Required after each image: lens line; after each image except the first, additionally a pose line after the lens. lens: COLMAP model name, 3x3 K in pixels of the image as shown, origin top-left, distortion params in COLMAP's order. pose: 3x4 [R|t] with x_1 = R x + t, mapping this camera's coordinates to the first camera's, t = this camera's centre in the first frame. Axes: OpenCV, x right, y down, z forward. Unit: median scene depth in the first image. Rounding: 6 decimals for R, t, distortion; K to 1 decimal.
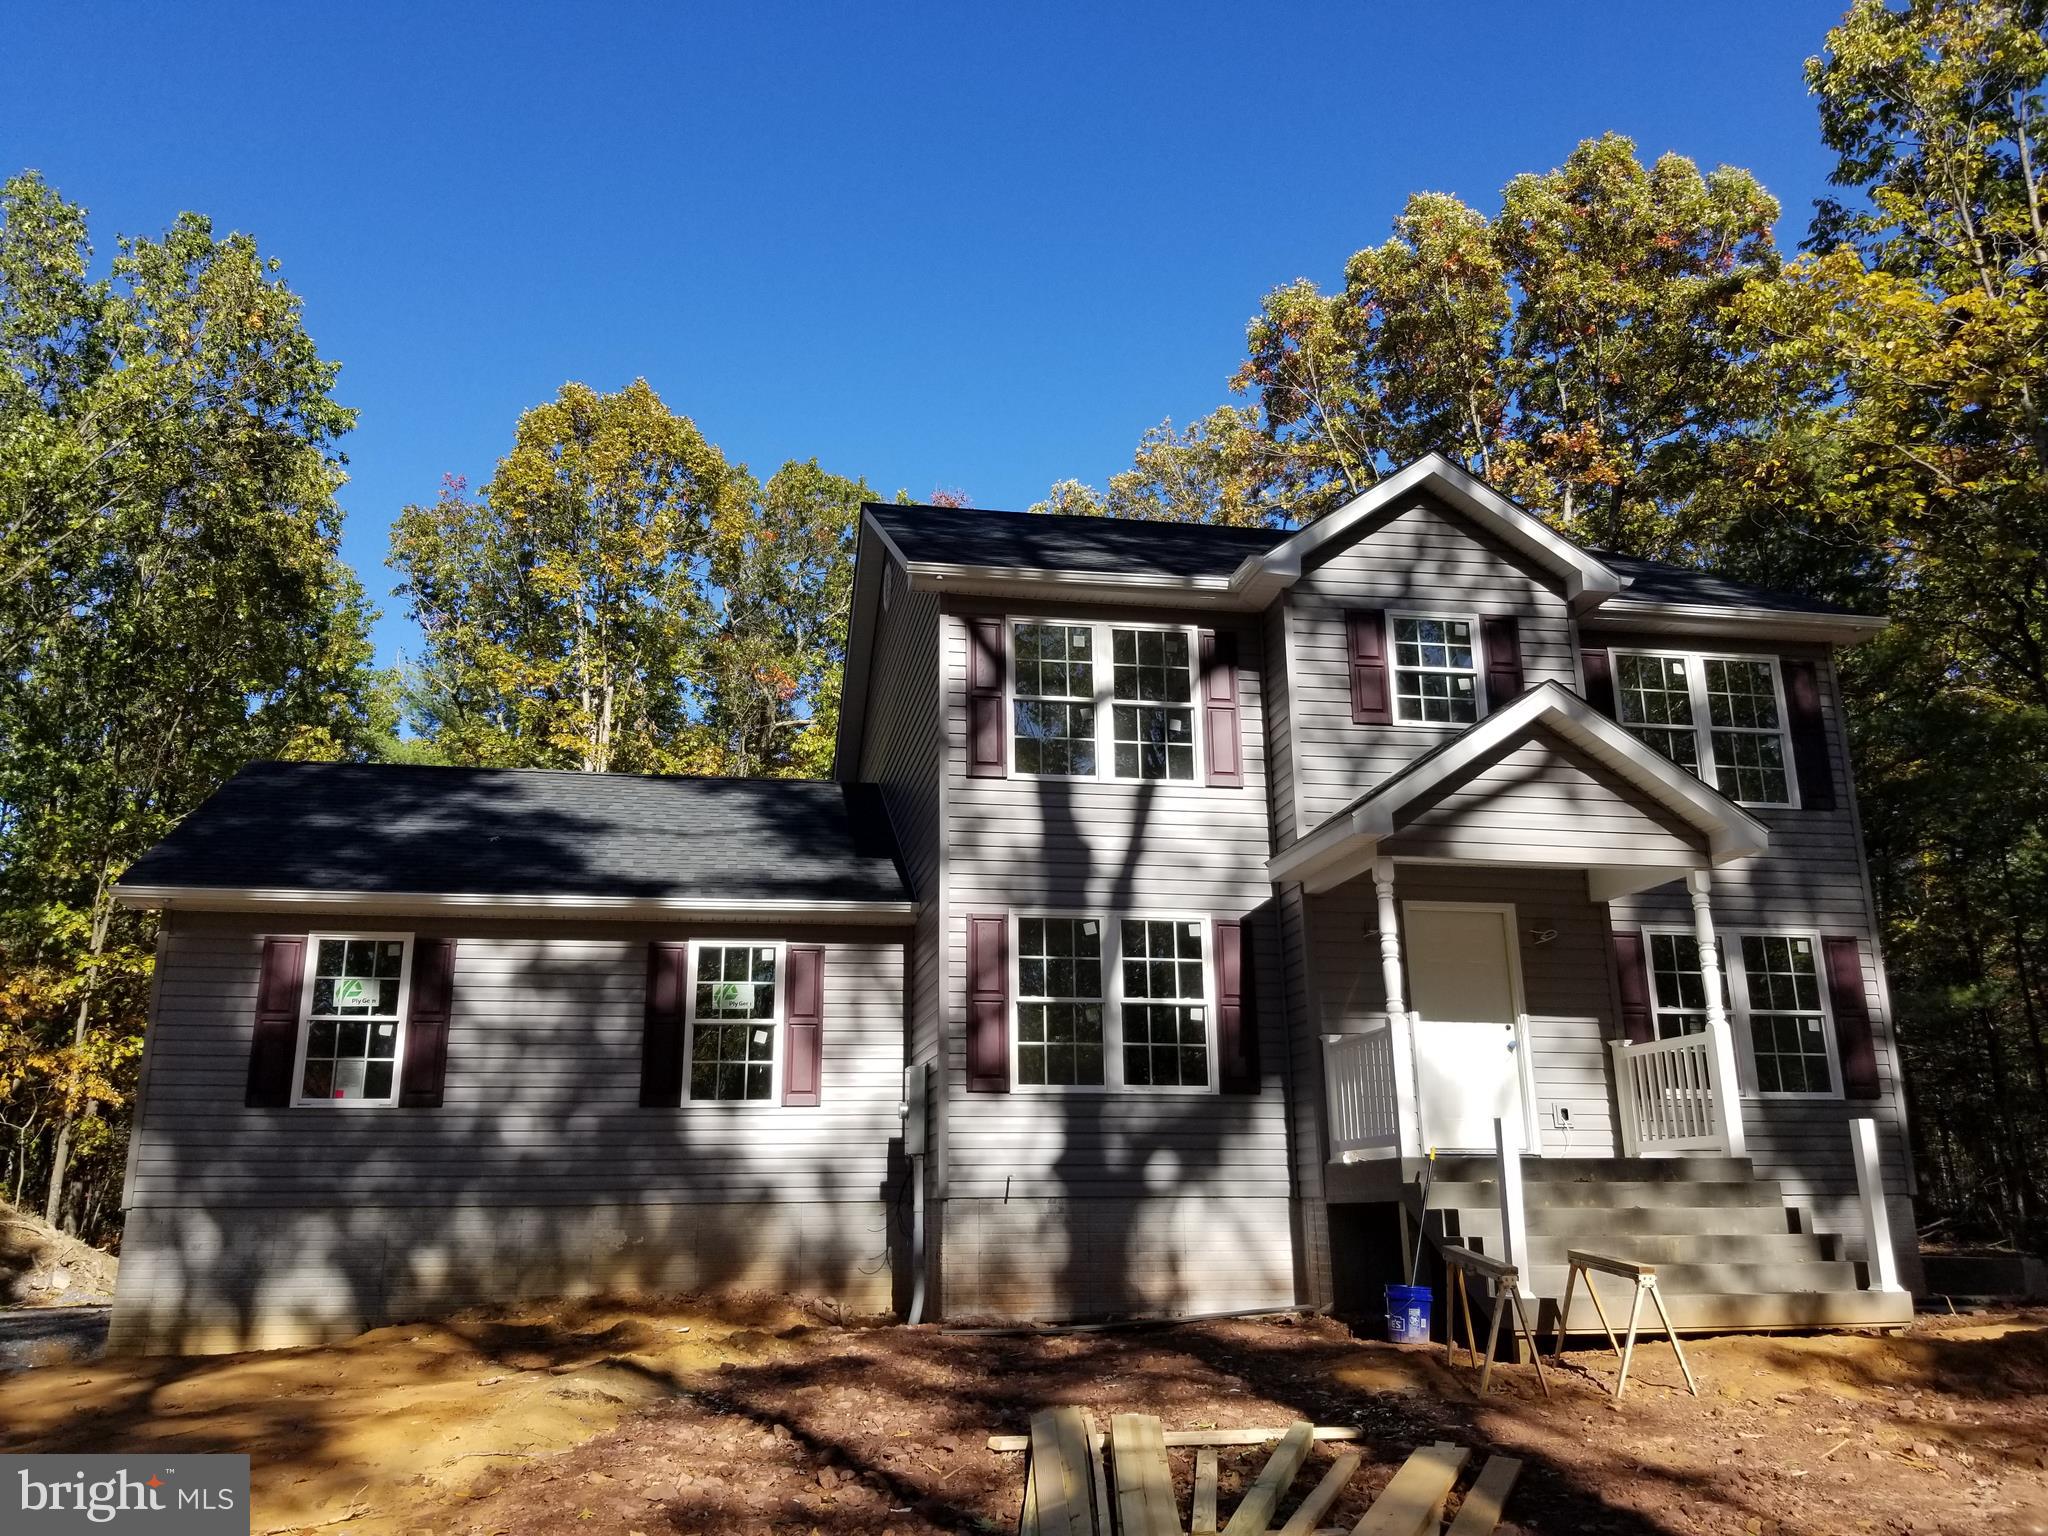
lens RADIAL K [[1573.6, 0, 1024.0], [0, 1573.6, 768.0], [0, 0, 1]] dist [0.017020, 0.000952]
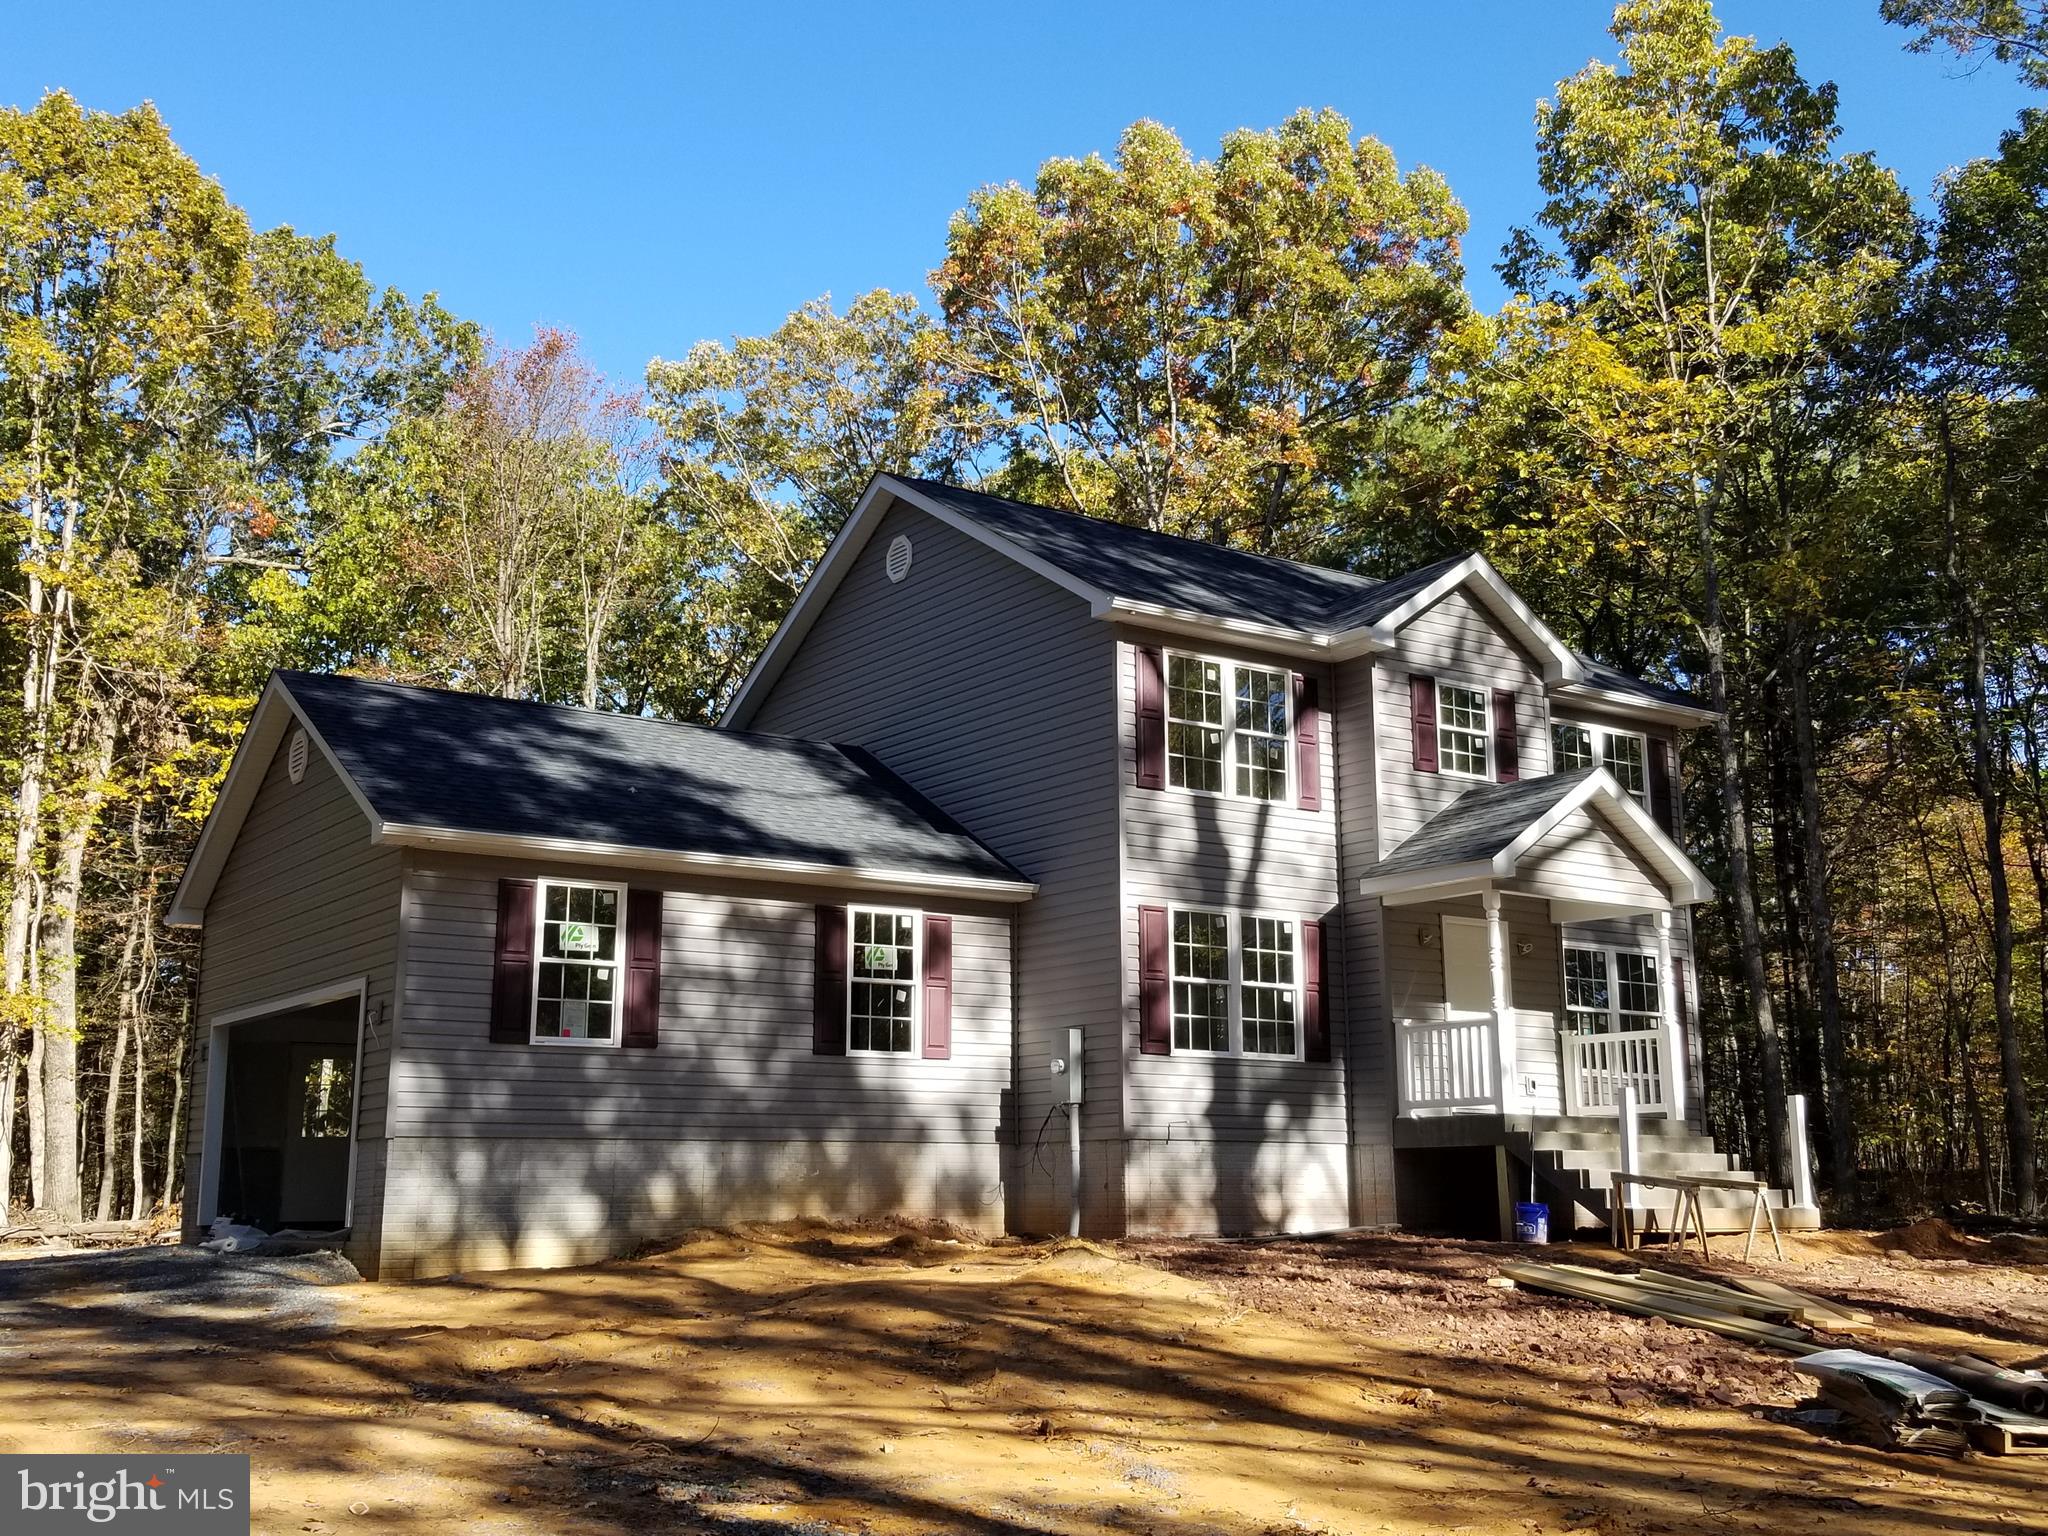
lens RADIAL K [[2078.4, 0, 1024.0], [0, 2078.4, 768.0], [0, 0, 1]] dist [-0.001118, 0.001994]
pose [[0.910523, 0.089892, 0.403568, -0.725402], [-0.117739, 0.992039, 0.044671, -0.066131], [-0.396340, -0.088189, 0.913859, -0.369613]]
